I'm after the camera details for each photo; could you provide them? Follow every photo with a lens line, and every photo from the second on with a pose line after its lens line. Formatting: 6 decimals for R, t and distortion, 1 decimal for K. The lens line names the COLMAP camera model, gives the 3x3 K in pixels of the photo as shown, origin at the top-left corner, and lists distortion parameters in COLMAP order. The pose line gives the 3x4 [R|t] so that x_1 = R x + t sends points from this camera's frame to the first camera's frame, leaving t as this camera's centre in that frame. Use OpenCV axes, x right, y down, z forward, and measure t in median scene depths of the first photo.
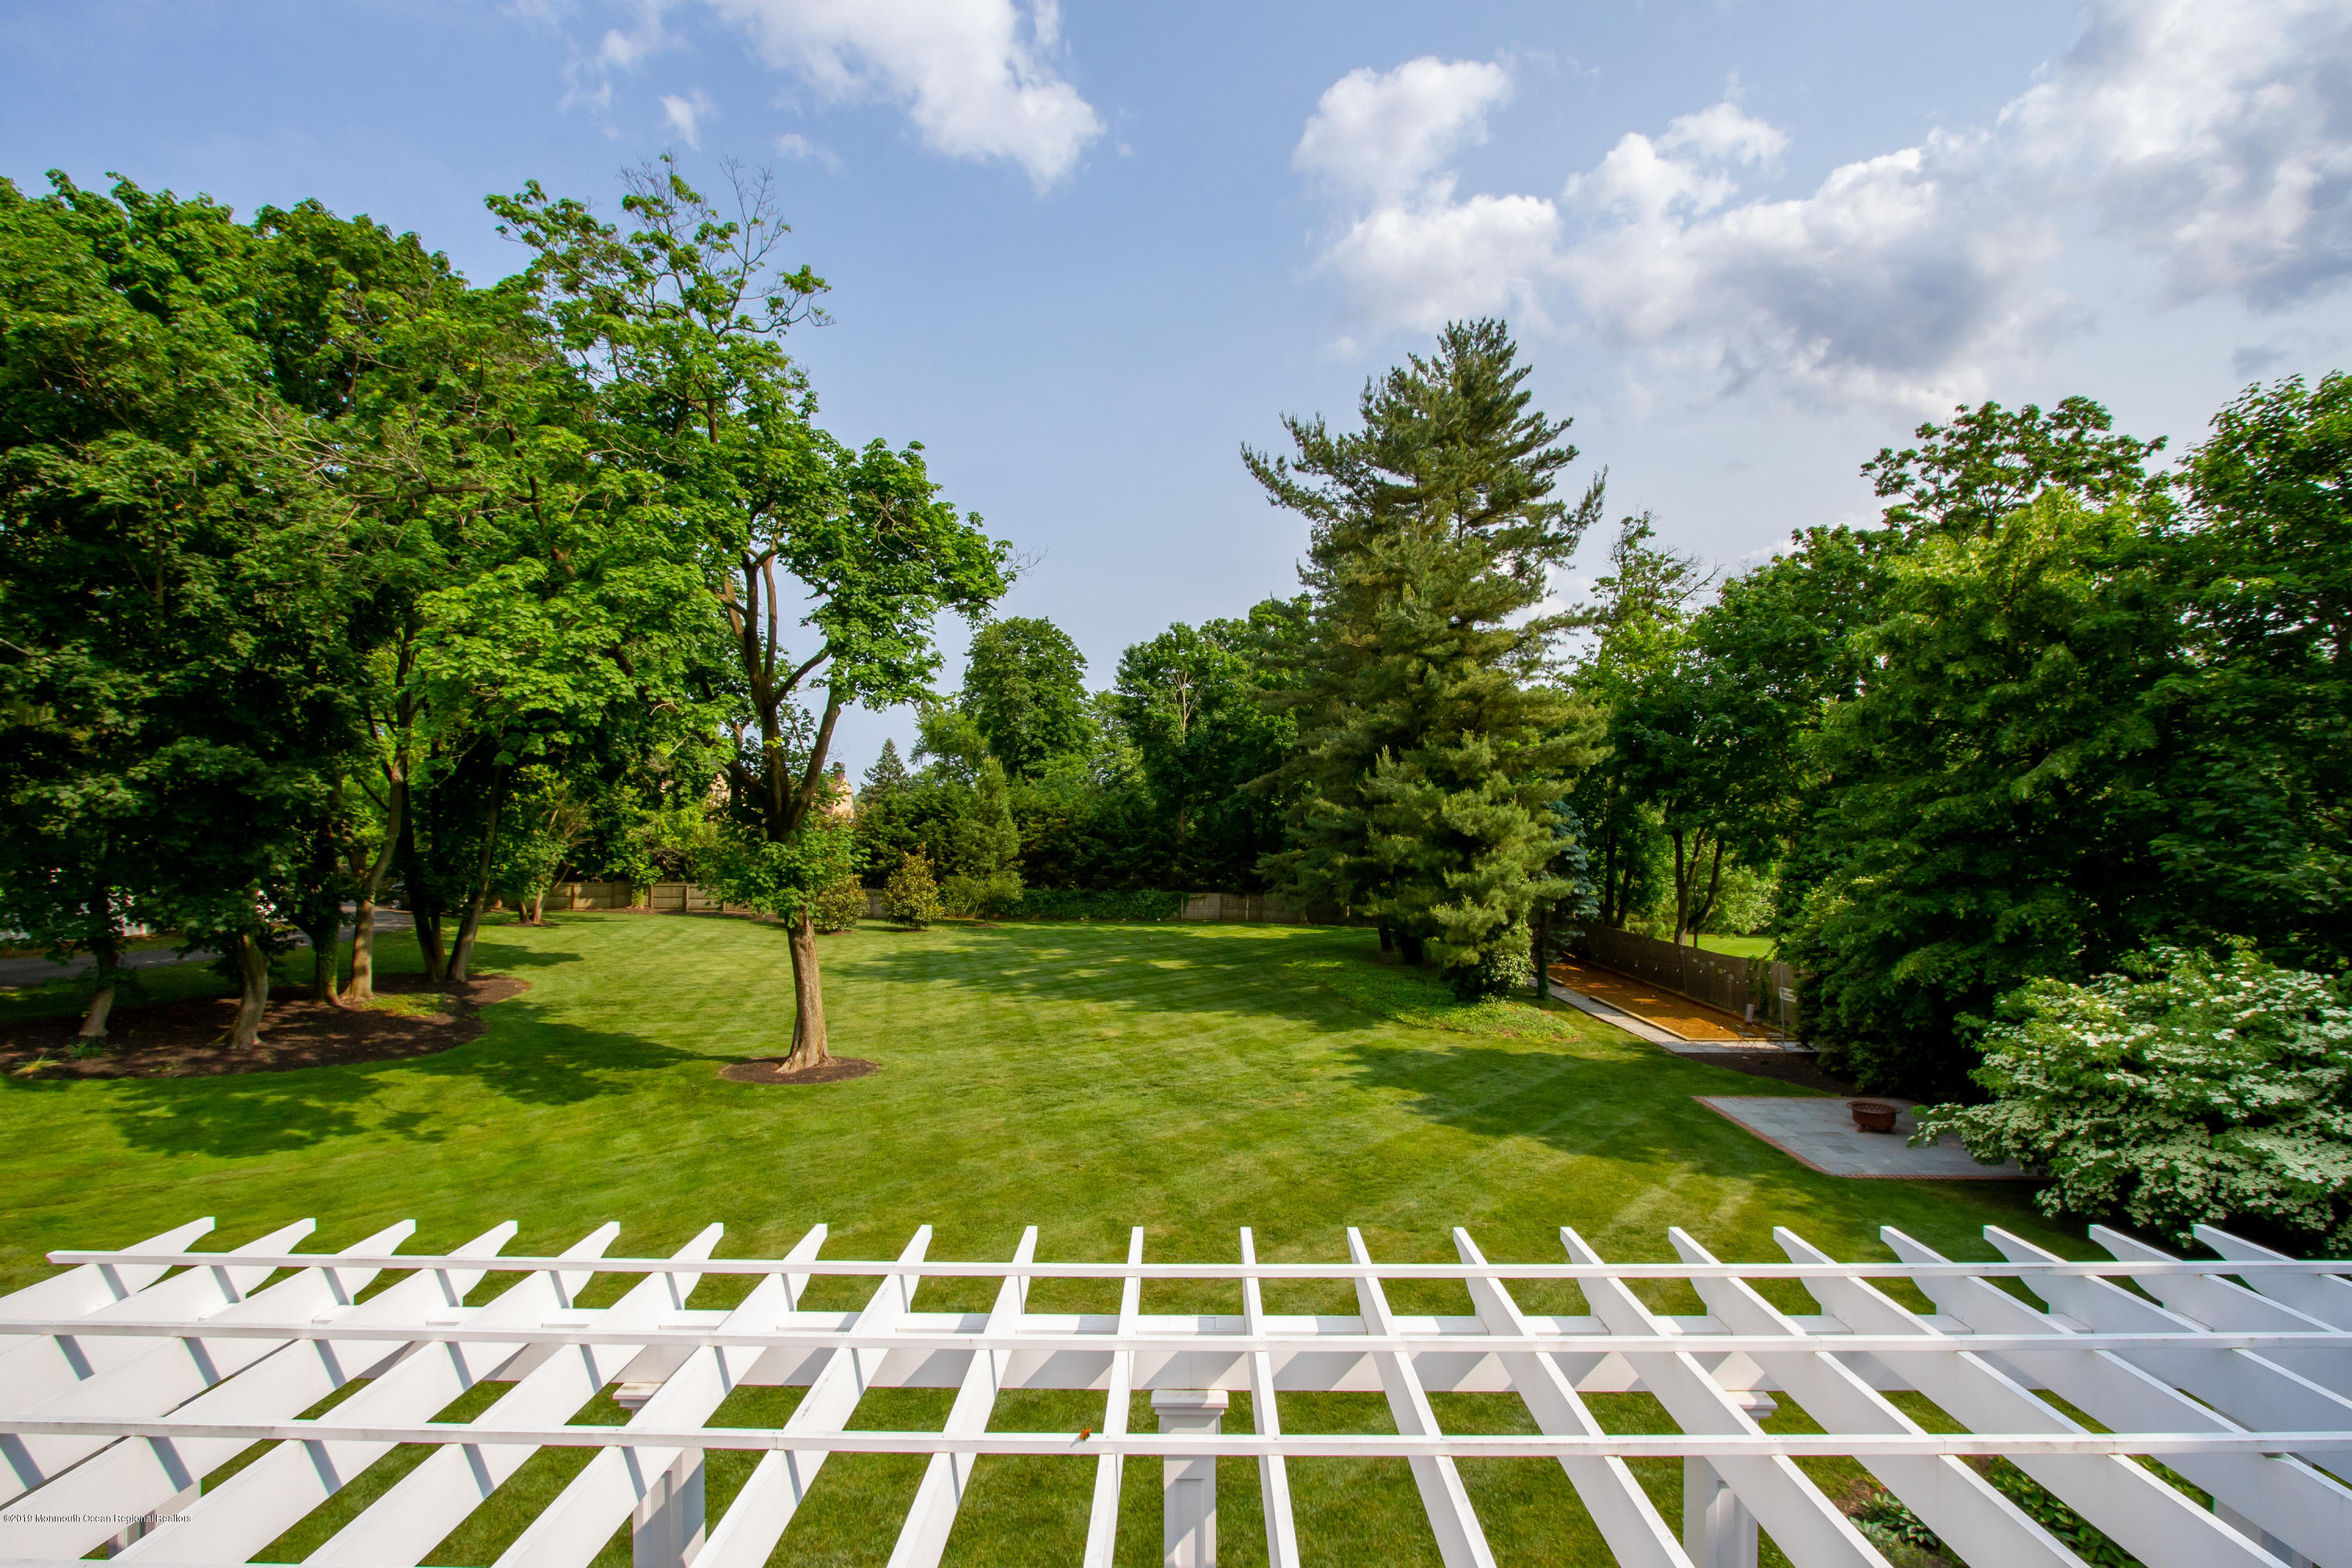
lens RADIAL K [[1112.1, 0, 1164.5], [0, 1112.1, 799.8], [0, 0, 1]] dist [-0.026220, 0.005283]
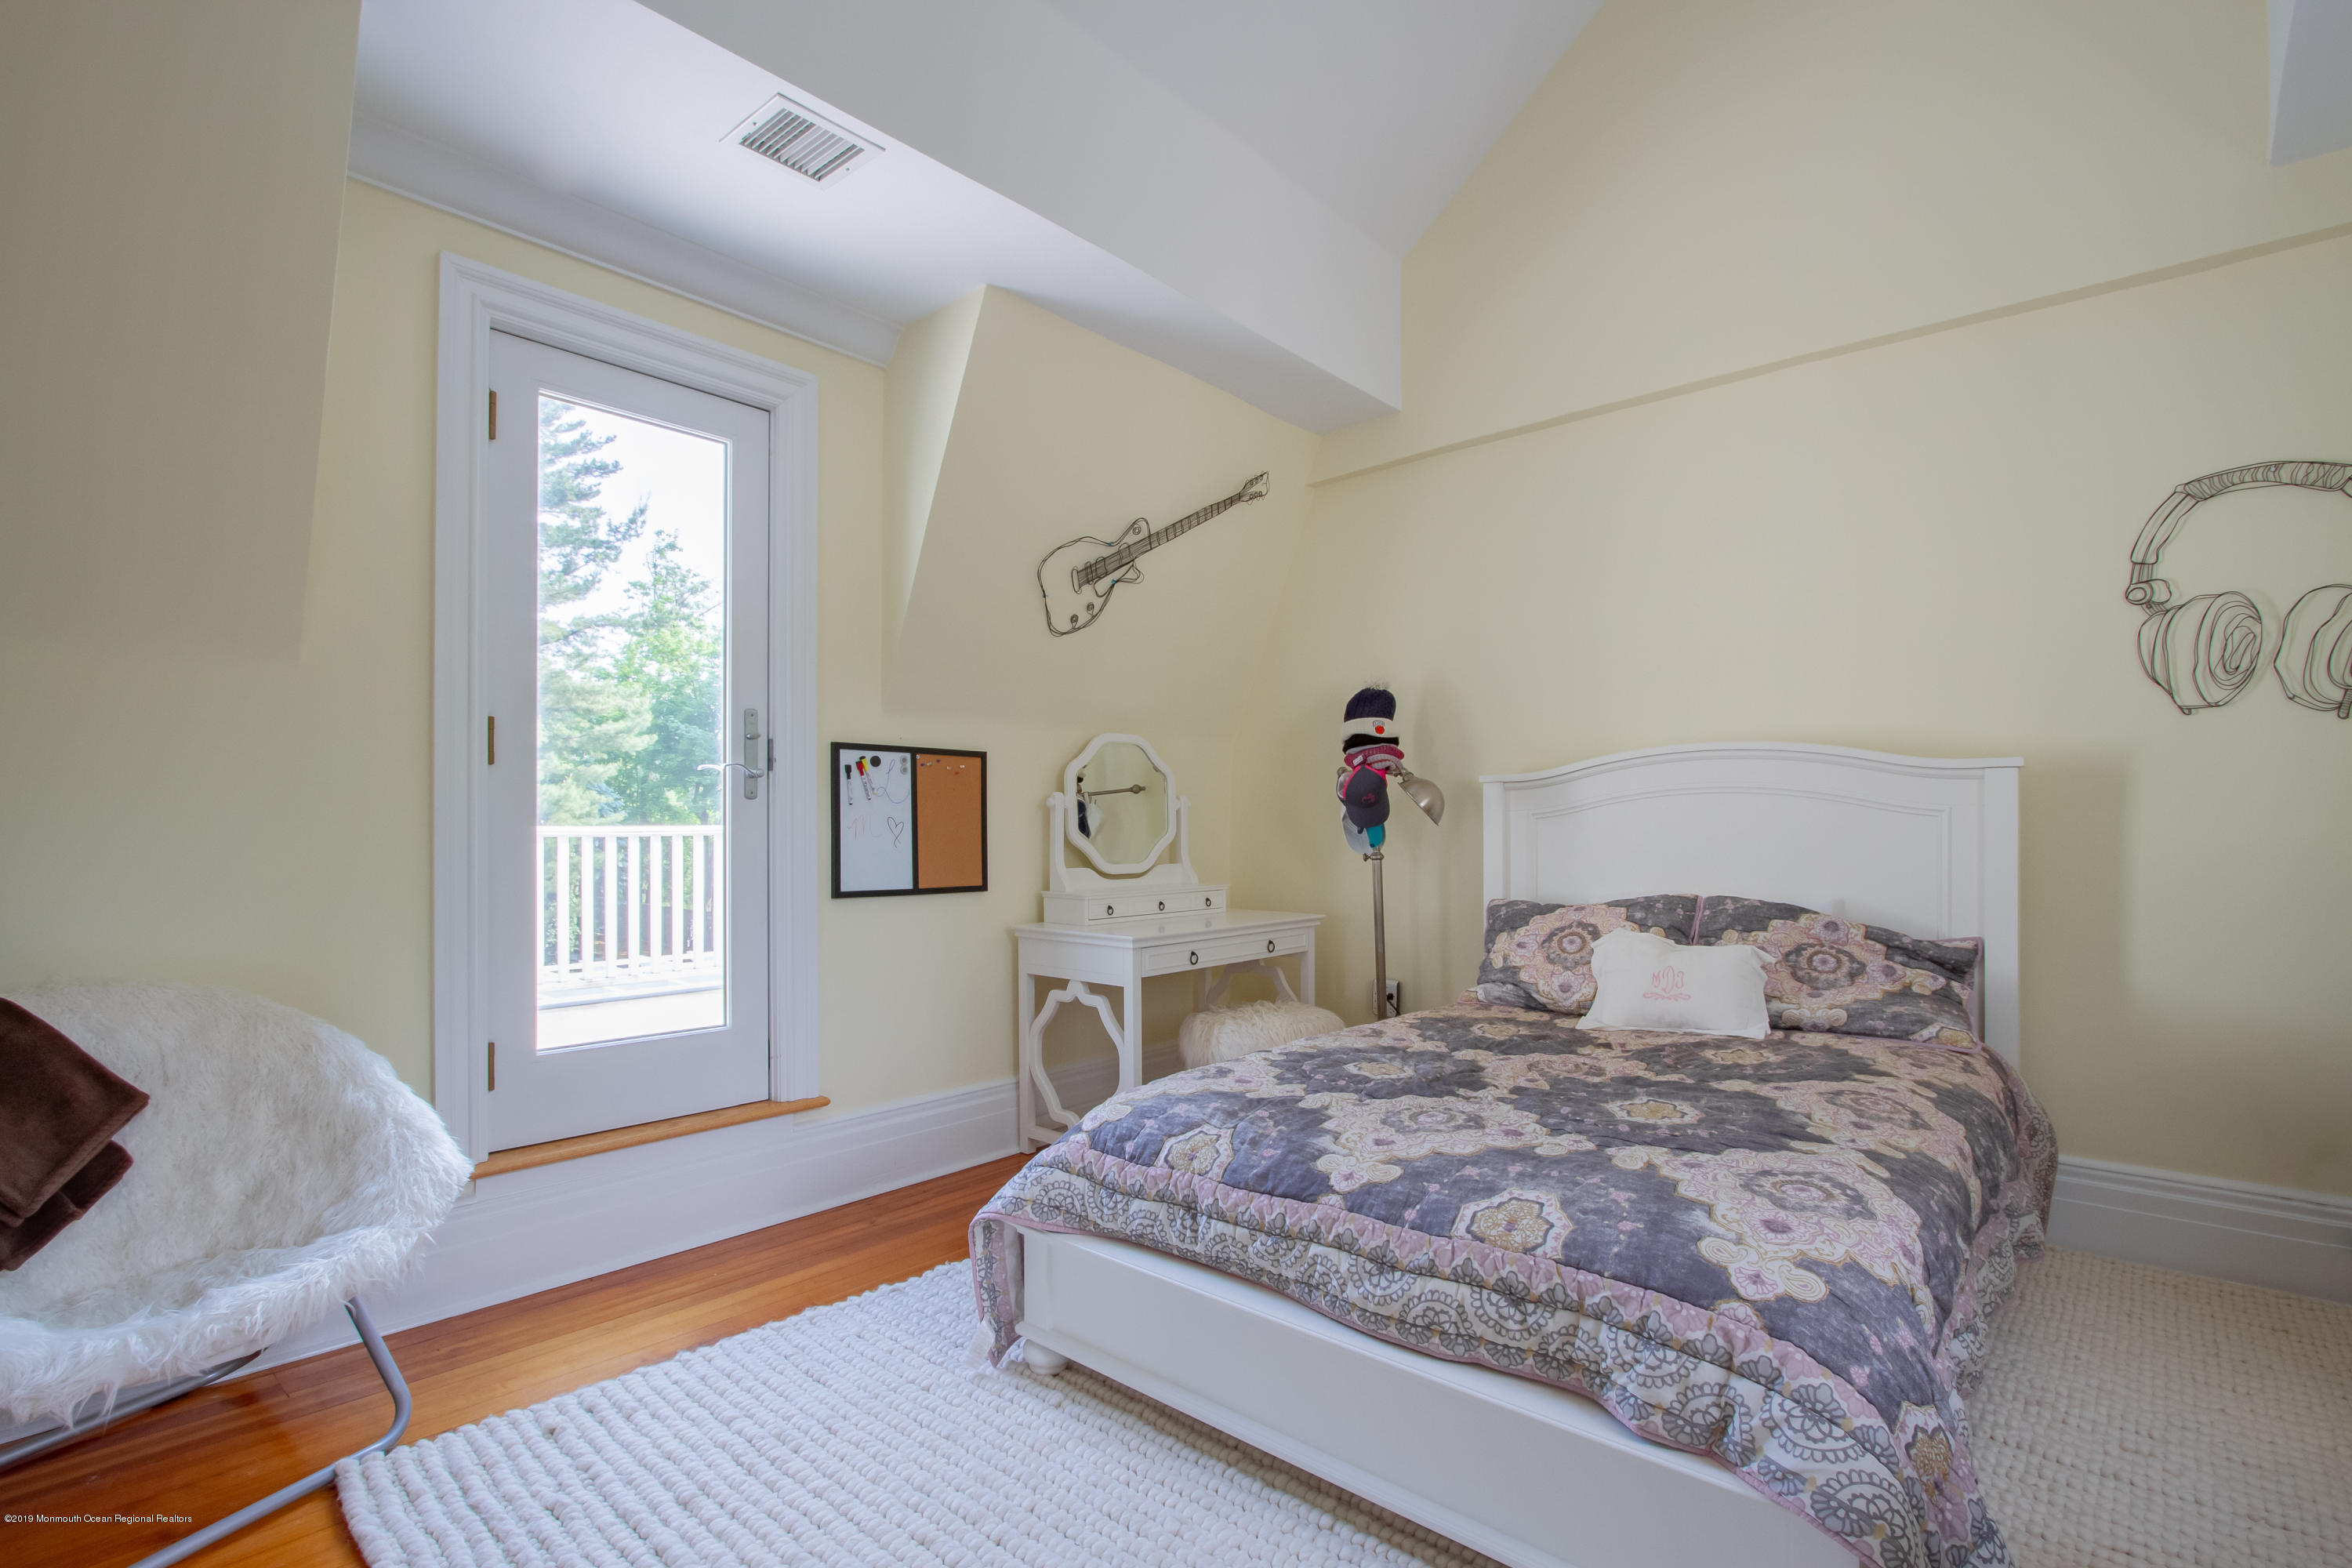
lens RADIAL K [[1112.1, 0, 1172.6], [0, 1112.1, 800.6], [0, 0, 1]] dist [-0.026220, 0.005283]
pose [[0.655905, 0.009328, 0.754786, -0.093699], [-0.009092, 0.999949, -0.004457, 0.016961], [-0.754789, -0.003939, 0.655956, -0.136700]]
